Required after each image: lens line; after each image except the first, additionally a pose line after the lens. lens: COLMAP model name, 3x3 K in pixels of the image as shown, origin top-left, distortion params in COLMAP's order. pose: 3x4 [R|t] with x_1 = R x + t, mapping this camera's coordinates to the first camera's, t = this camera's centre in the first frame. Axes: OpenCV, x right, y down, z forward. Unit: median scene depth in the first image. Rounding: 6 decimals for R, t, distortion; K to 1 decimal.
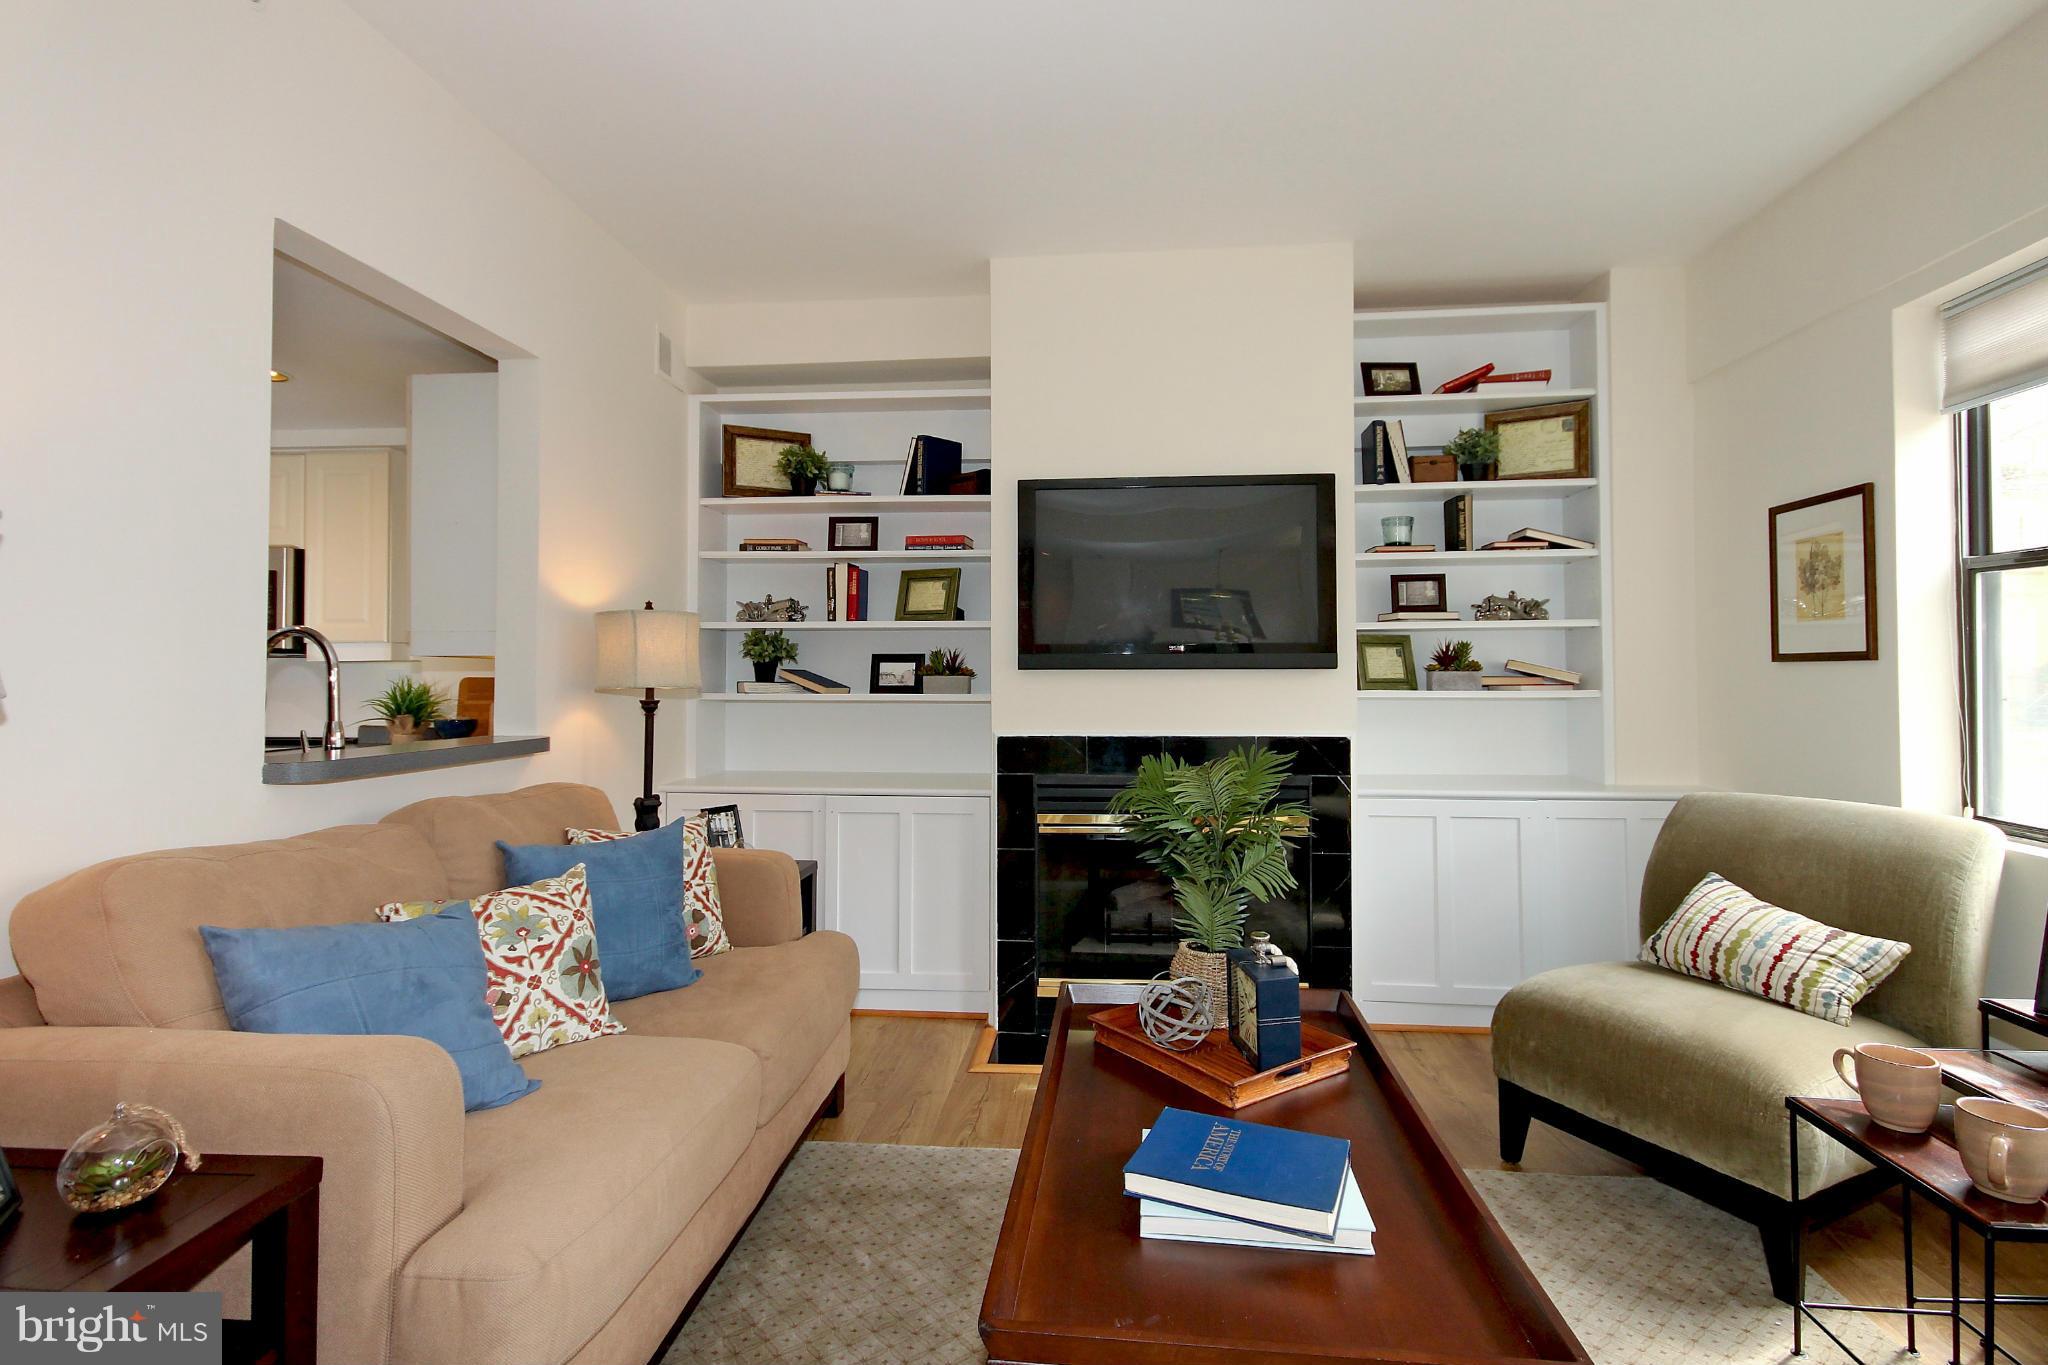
lens RADIAL K [[938.4, 0, 1030.9], [0, 938.4, 670.5], [0, 0, 1]] dist [0.005368, 0.002457]
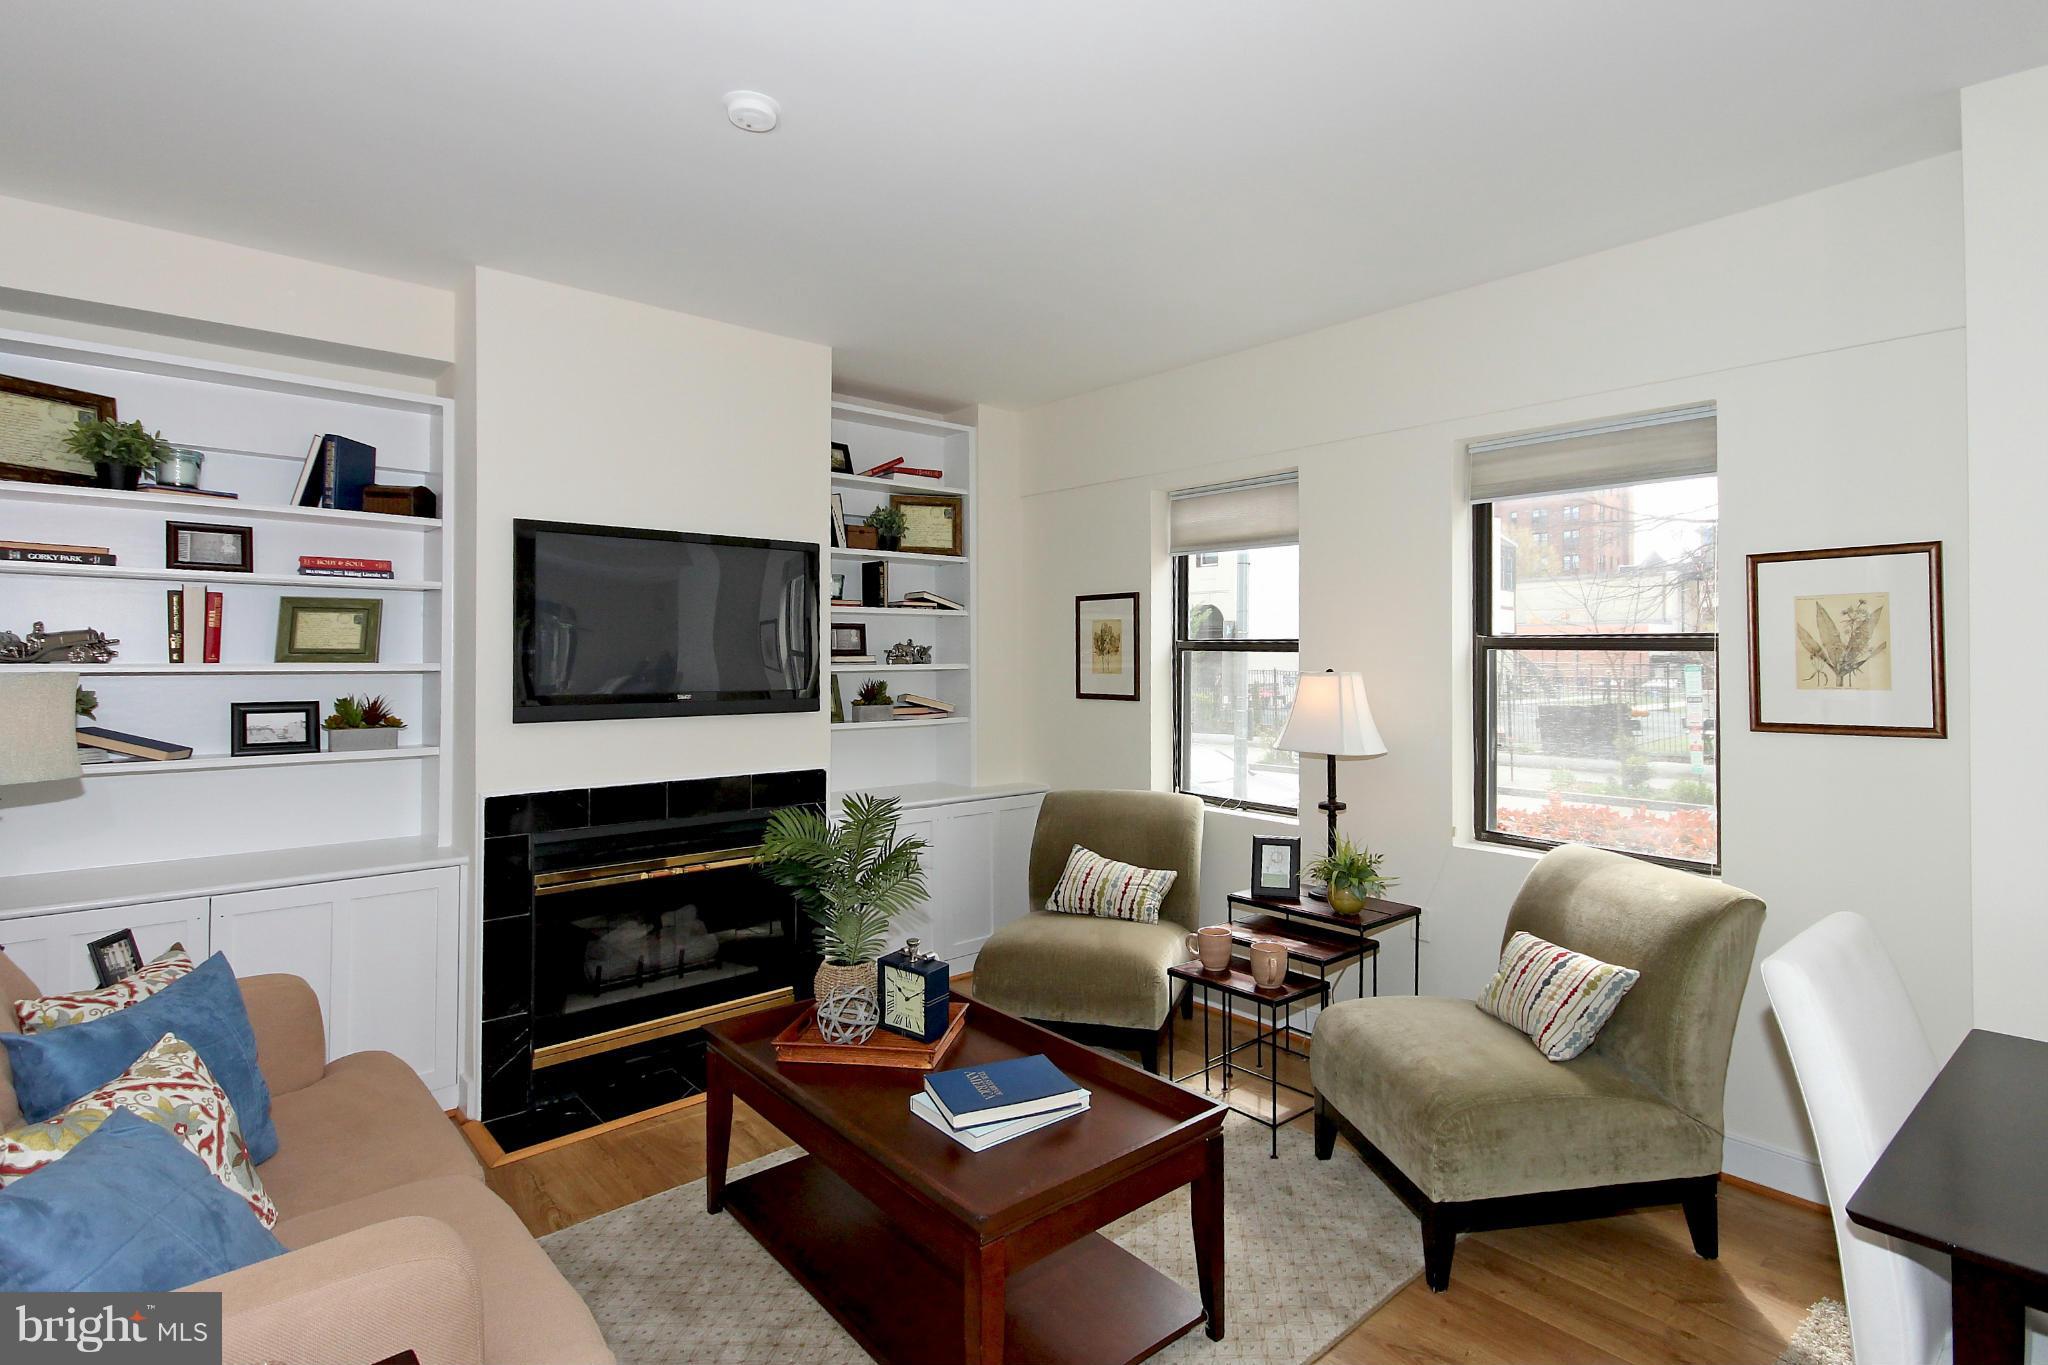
lens RADIAL K [[997.3, 0, 1037.6], [0, 997.3, 687.2], [0, 0, 1]] dist [0.015199, 0.000336]
pose [[0.693585, -0.019985, 0.720098, -0.358236], [-0.000855, 0.999592, 0.028565, -0.064232], [-0.720375, -0.020428, 0.693284, -0.051882]]
